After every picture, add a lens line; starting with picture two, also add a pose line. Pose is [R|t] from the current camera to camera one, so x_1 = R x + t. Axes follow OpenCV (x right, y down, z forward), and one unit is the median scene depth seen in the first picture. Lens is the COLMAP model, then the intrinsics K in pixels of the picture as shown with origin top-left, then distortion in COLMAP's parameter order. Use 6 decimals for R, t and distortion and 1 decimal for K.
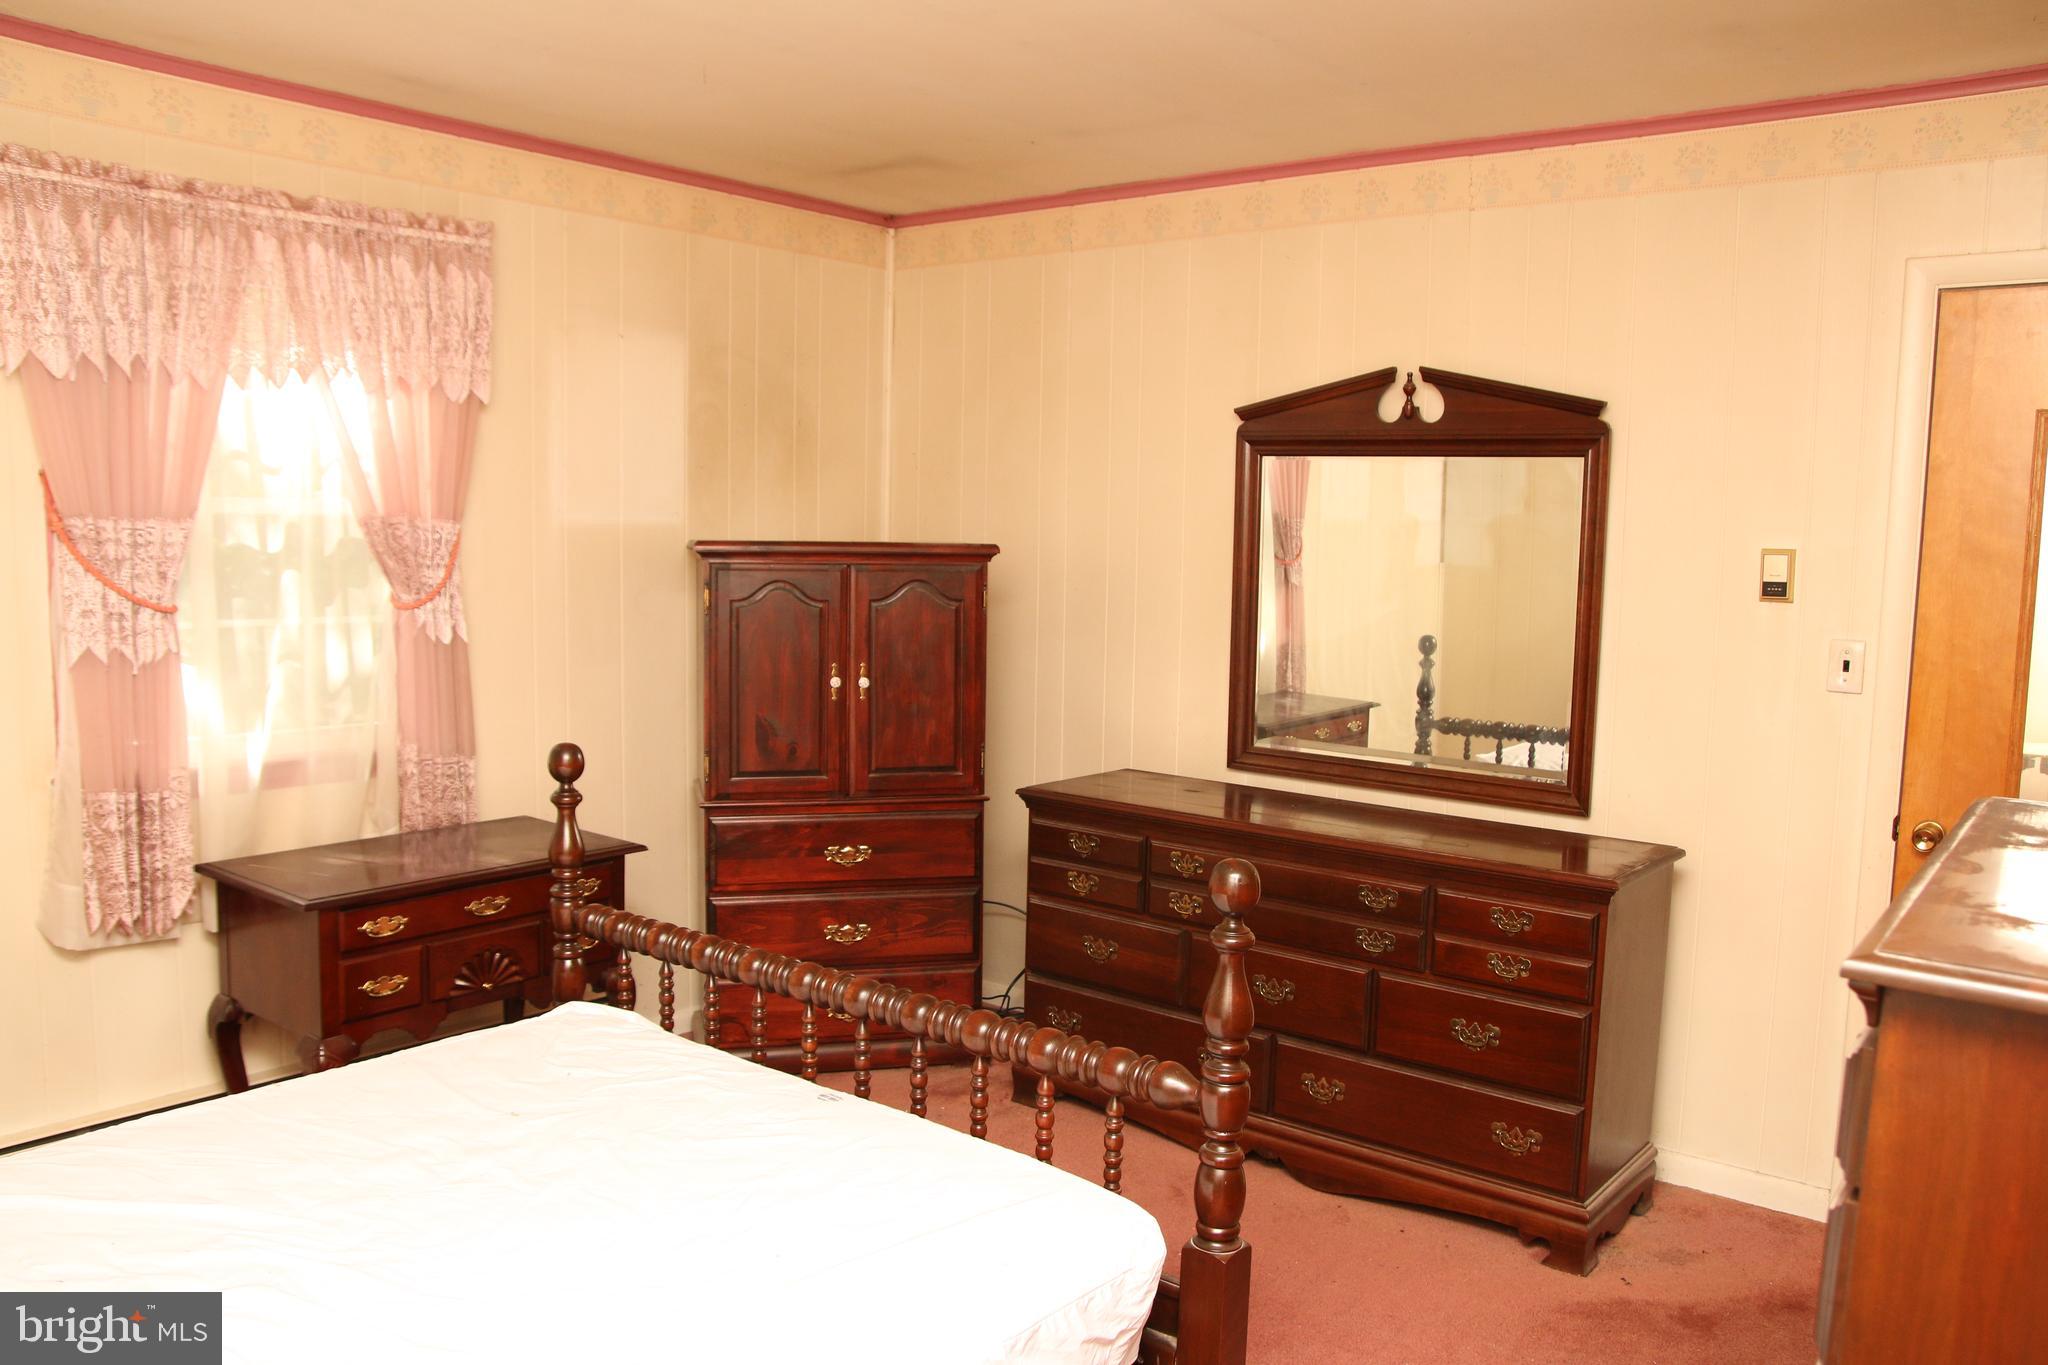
lens RADIAL K [[1597.4, 0, 1010.9], [0, 1597.4, 718.4], [0, 0, 1]] dist [-0.137377, 0.113415]
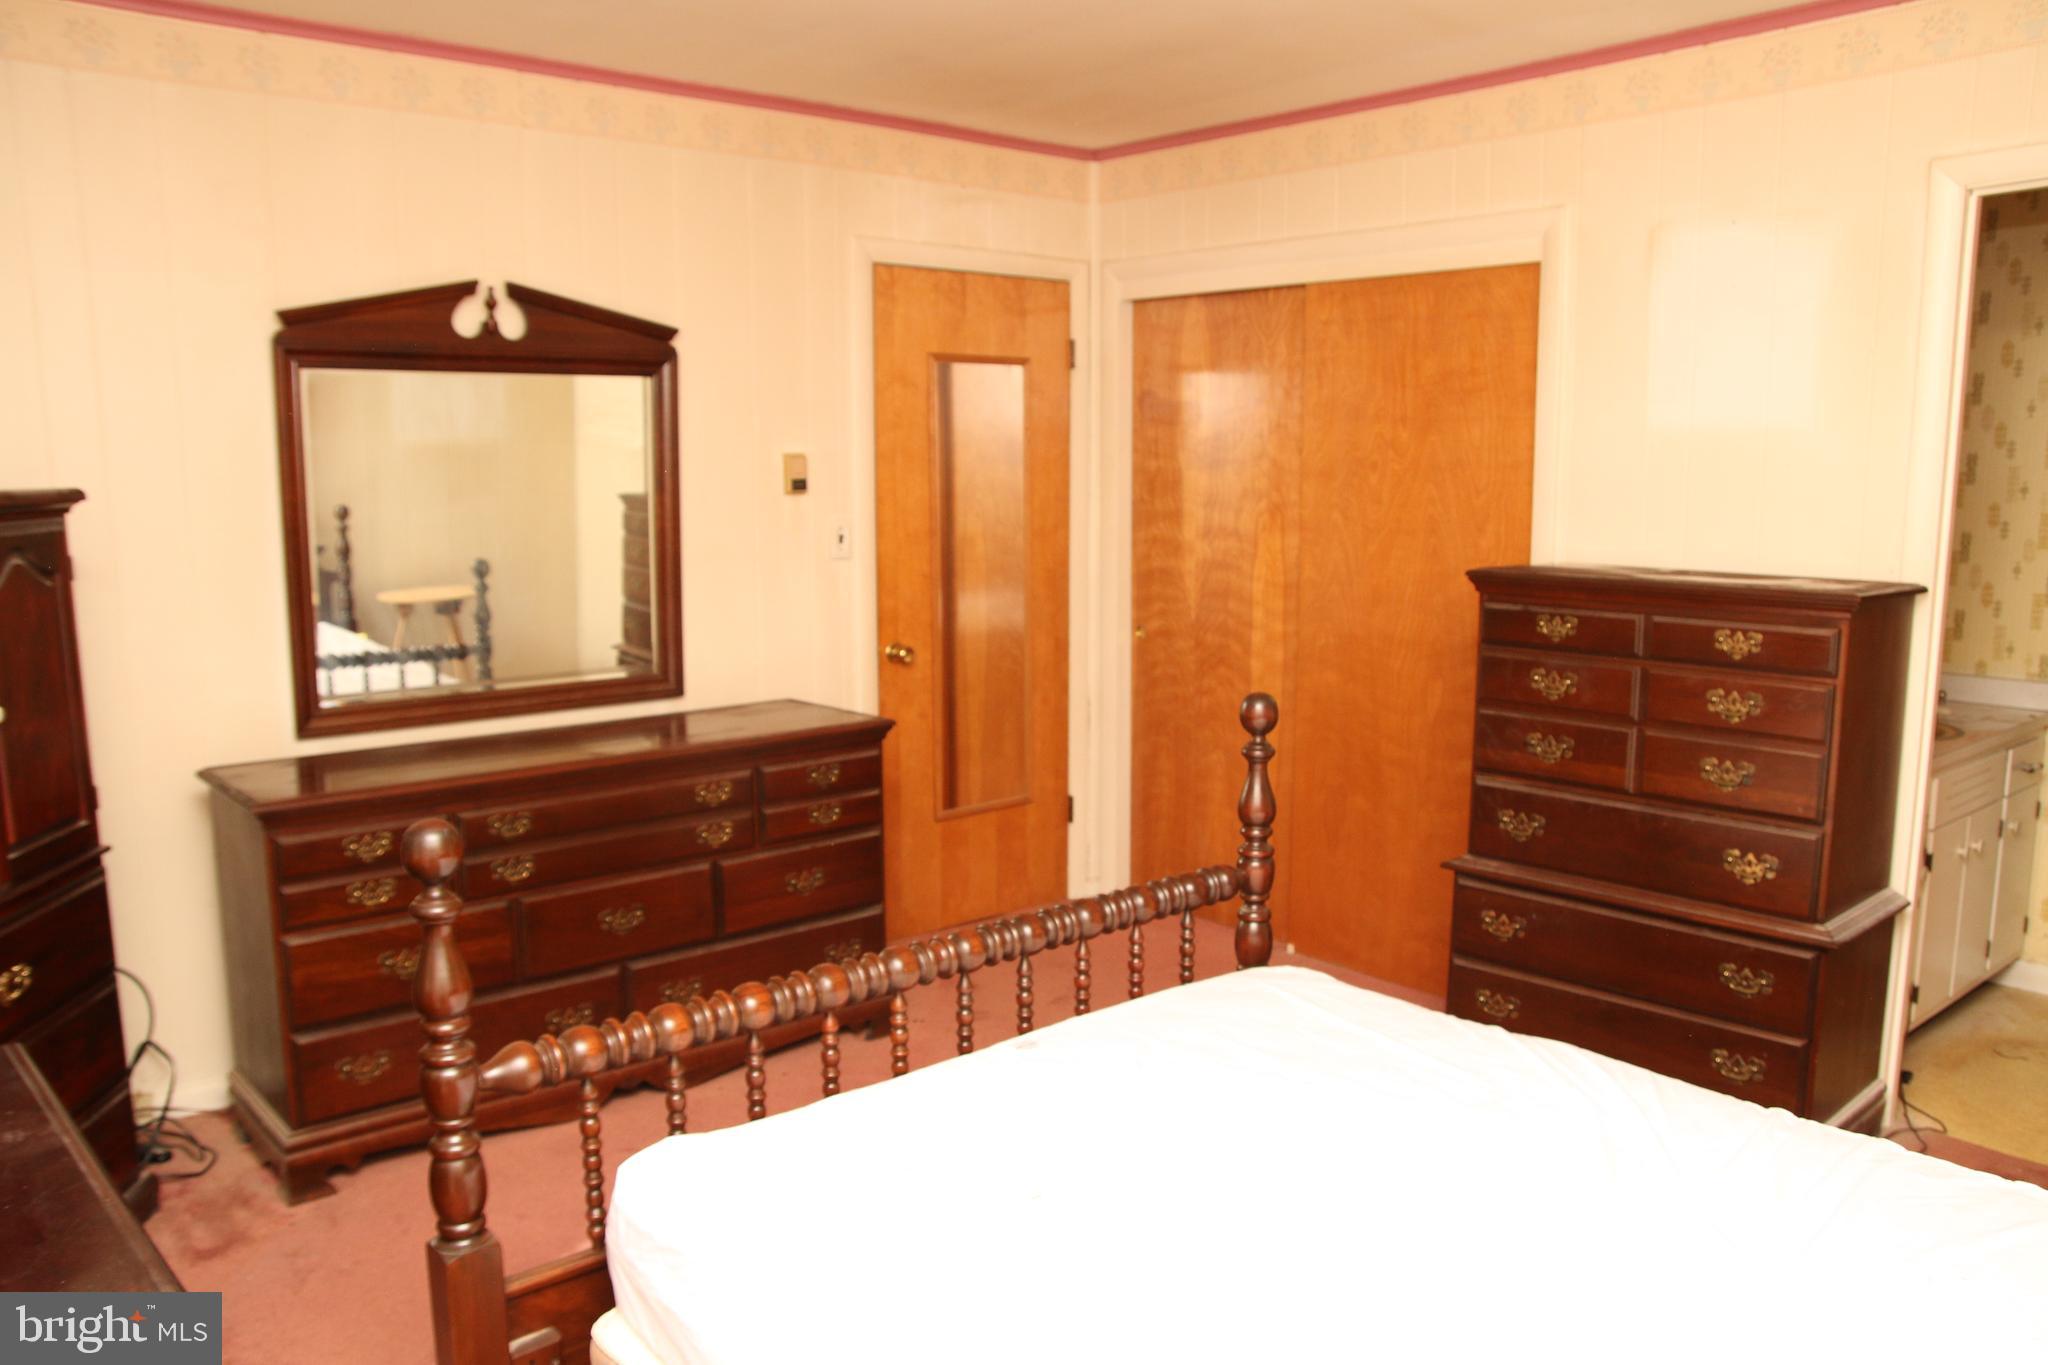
lens RADIAL K [[1597.4, 0, 1010.9], [0, 1597.4, 718.4], [0, 0, 1]] dist [-0.137377, 0.113415]
pose [[0.161084, -0.186898, 0.969083, -0.723167], [0.121999, 0.978146, 0.168366, -0.087339], [-0.979371, 0.091106, 0.180365, 0.570160]]
